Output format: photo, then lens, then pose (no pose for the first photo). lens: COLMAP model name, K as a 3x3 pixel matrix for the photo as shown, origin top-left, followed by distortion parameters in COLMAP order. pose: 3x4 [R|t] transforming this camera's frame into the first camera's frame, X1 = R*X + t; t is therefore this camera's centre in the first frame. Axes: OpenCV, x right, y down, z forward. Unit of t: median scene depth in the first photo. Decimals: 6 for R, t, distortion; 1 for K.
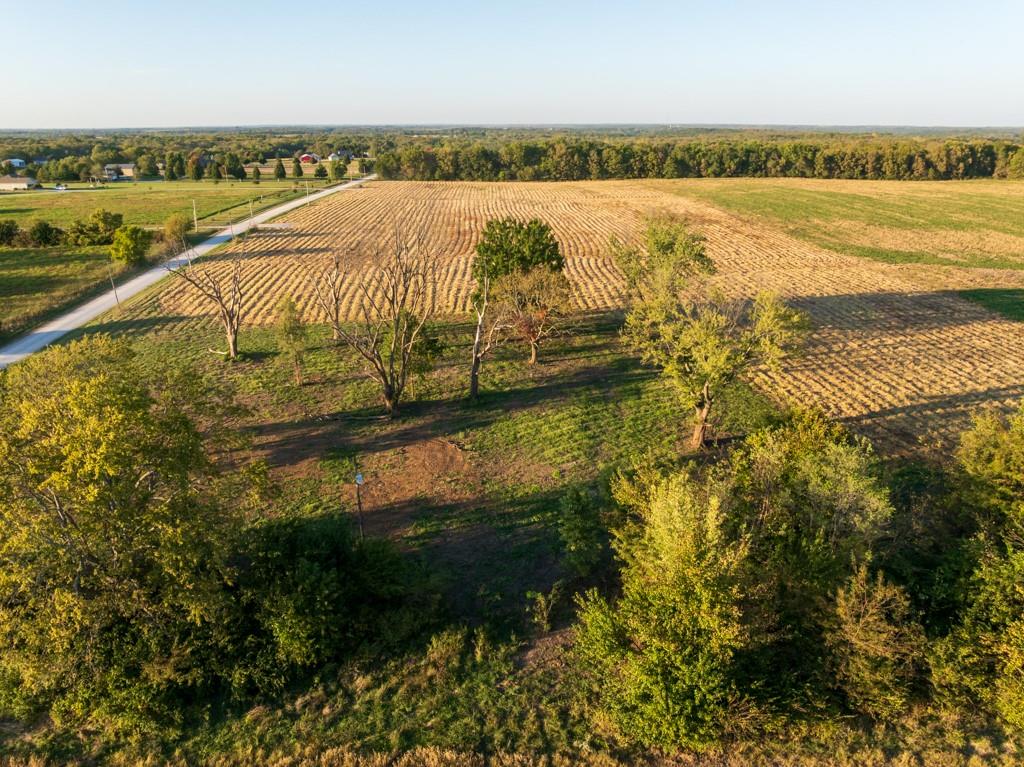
lens RADIAL K [[719.1, 0, 512.0], [0, 719.1, 383.5], [0, 0, 1]] dist [-0.044717, 0.012196]
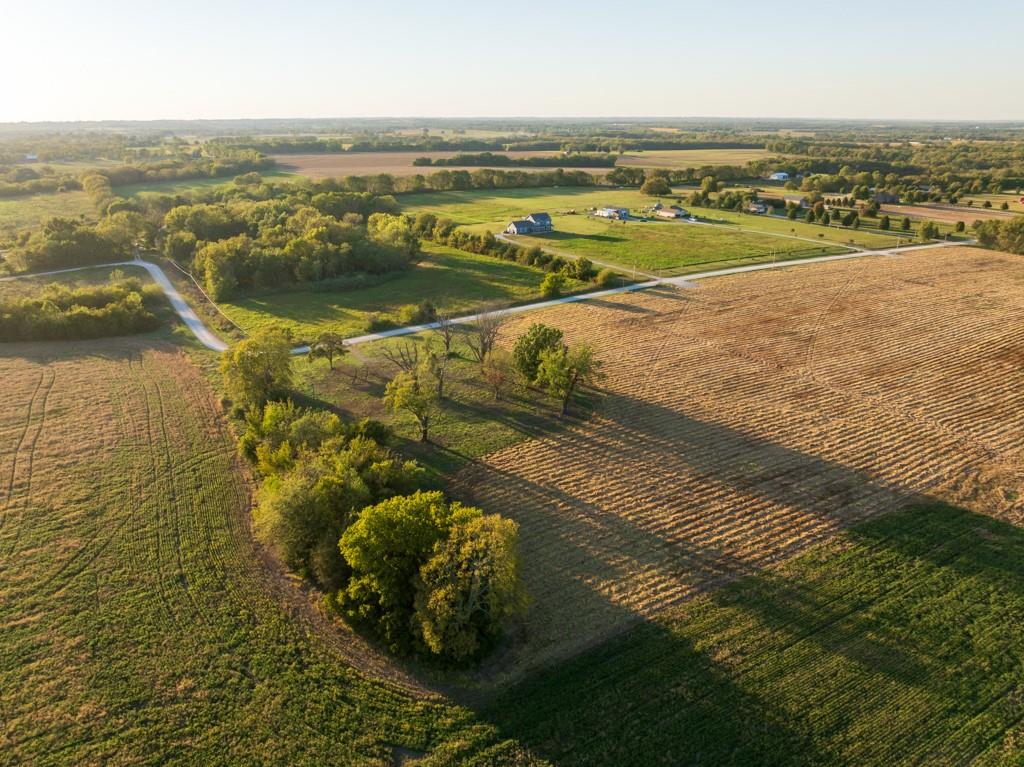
lens RADIAL K [[724.8, 0, 516.3], [0, 724.8, 360.7], [0, 0, 1]] dist [-0.035312, -0.003044]
pose [[0.482079, 0.280358, -0.830060, 0.812138], [-0.295794, 0.943872, 0.147009, -0.209993], [0.824685, 0.174656, 0.537949, -0.016627]]
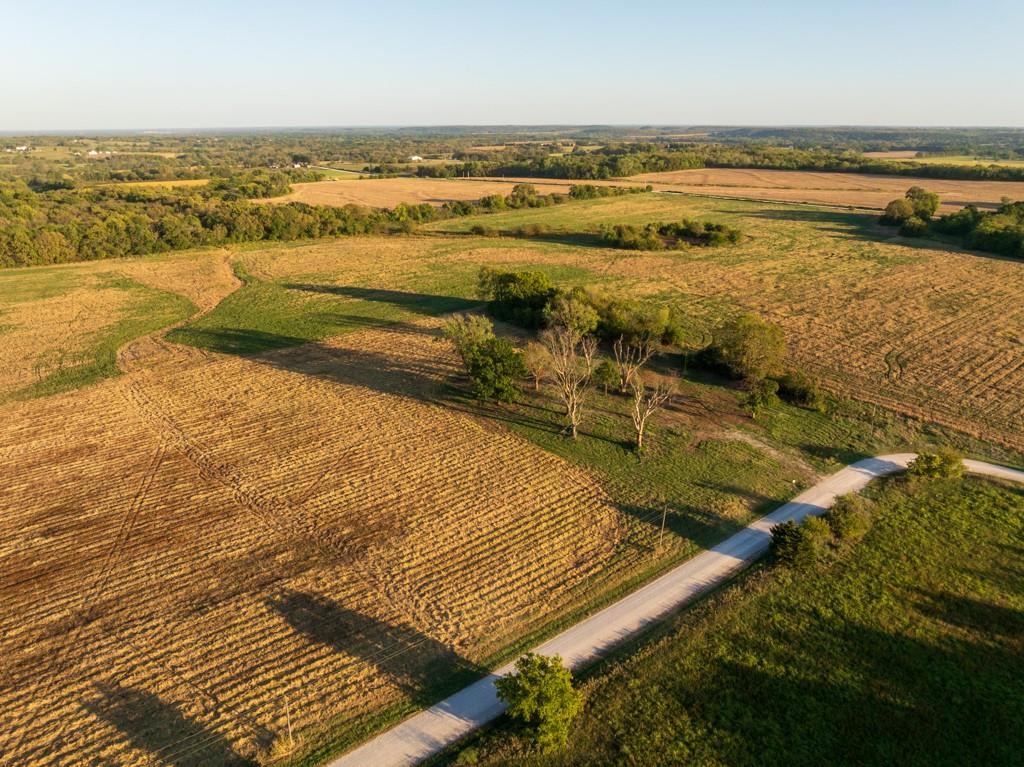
lens RADIAL K [[724.3, 0, 517.2], [0, 724.3, 354.9], [0, 0, 1]] dist [-0.018279, -0.035140]
pose [[-0.612963, -0.236437, 0.753905, -0.708427], [0.273236, 0.831872, 0.483044, -0.540641], [-0.741362, 0.502082, -0.445304, 0.926622]]
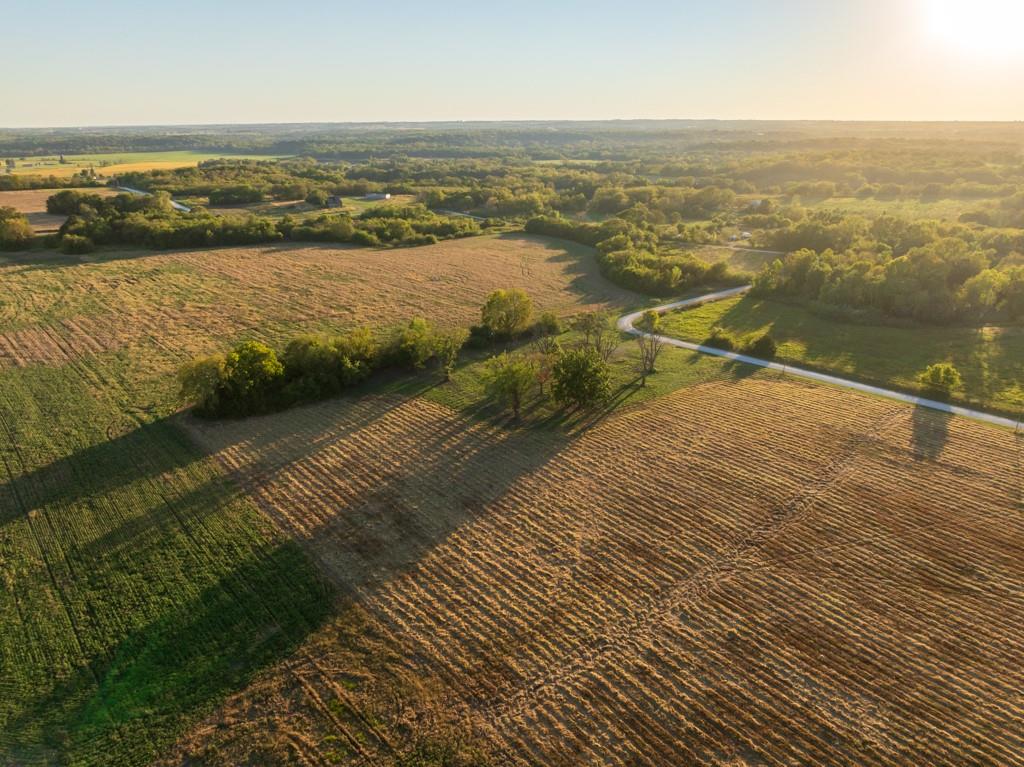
lens RADIAL K [[716.8, 0, 512.0], [0, 716.8, 383.5], [0, 0, 1]] dist [-0.021894, -0.026271]
pose [[-0.792372, 0.219196, -0.569298, 0.649792], [-0.200253, 0.788043, 0.582140, -0.635702], [0.576234, 0.575275, -0.580529, 1.071034]]
